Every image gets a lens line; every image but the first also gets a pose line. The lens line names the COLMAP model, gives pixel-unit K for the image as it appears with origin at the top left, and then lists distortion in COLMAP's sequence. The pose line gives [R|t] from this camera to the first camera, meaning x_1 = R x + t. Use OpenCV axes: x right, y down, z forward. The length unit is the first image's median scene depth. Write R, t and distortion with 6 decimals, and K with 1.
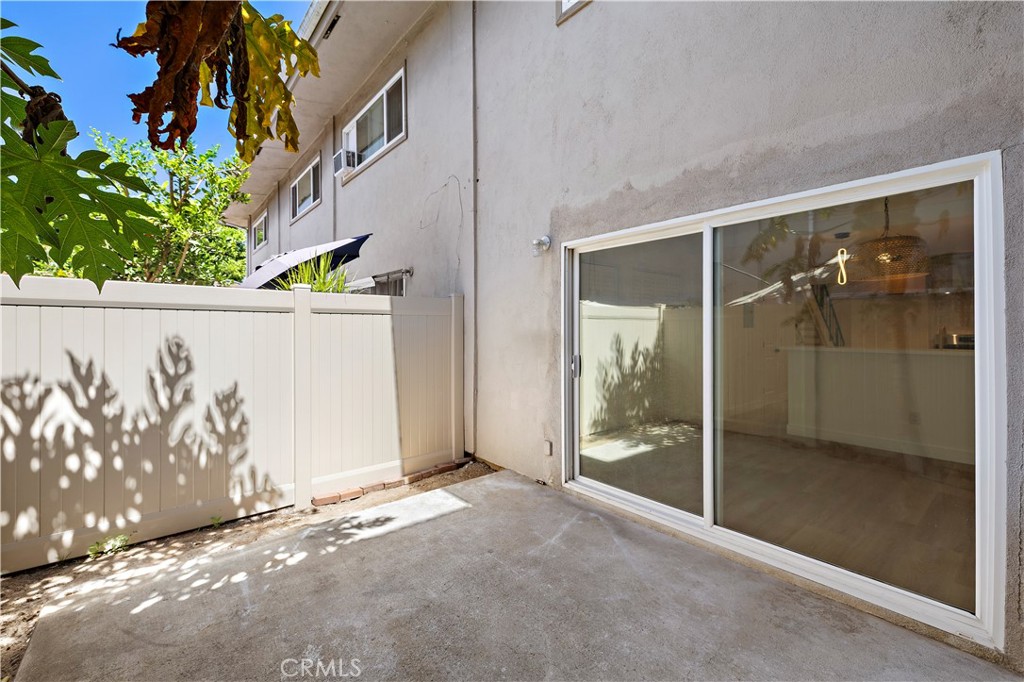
lens RADIAL K [[434.1, 0, 511.1], [0, 434.1, 326.6], [0, 0, 1]] dist [0.001278, 0.000088]
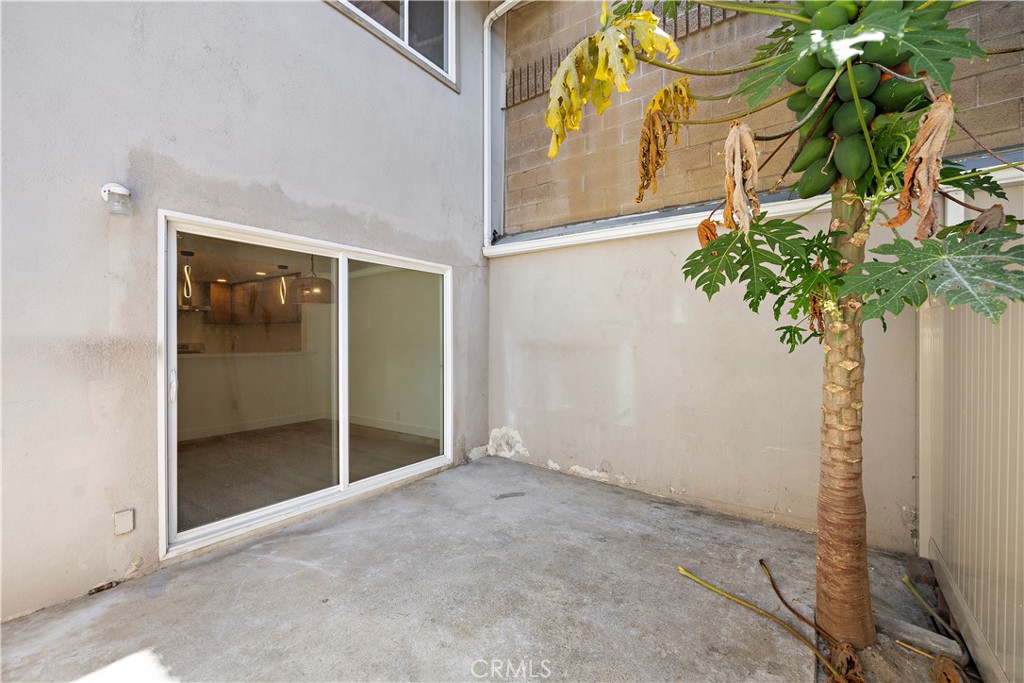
lens RADIAL K [[432.4, 0, 512.5], [0, 432.4, 335.6], [0, 0, 1]] dist [-0.002020, -0.000292]
pose [[-0.260446, 0.007960, 0.965455, -0.848735], [-0.007617, 0.999918, -0.010299, 0.014185], [-0.965458, -0.010036, -0.260364, 0.786567]]
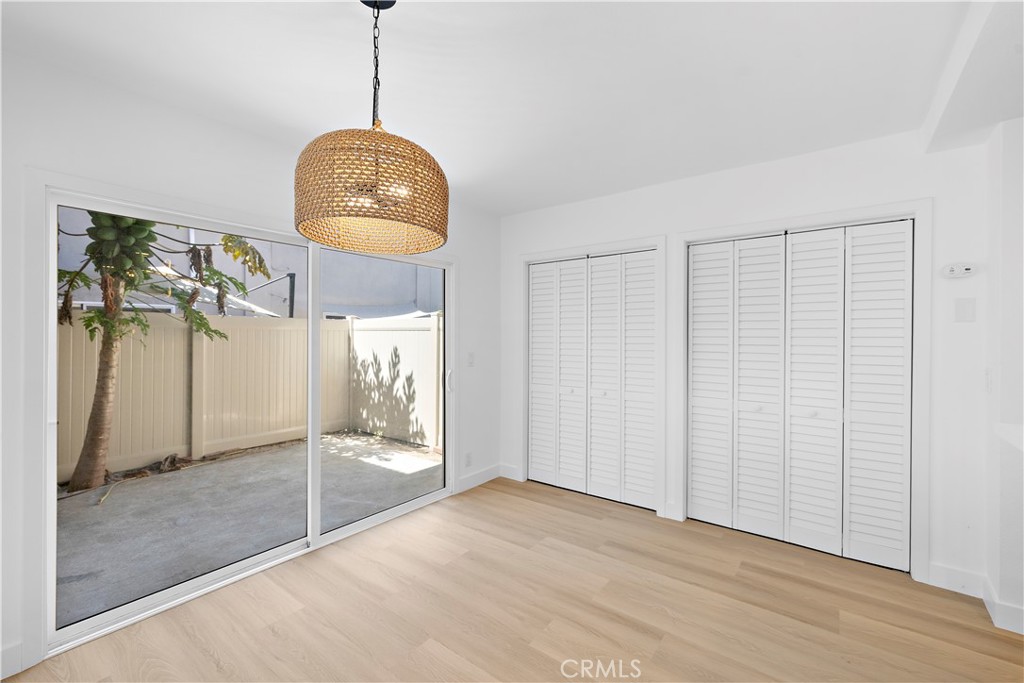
lens RADIAL K [[428.0, 0, 511.5], [0, 428.0, 337.3], [0, 0, 1]] dist [-0.000321, -0.000306]
pose [[0.230590, 0.005295, -0.973037, 1.430425], [0.000115, 0.999985, 0.005469, -0.022433], [0.973051, -0.001373, 0.230586, 1.130790]]
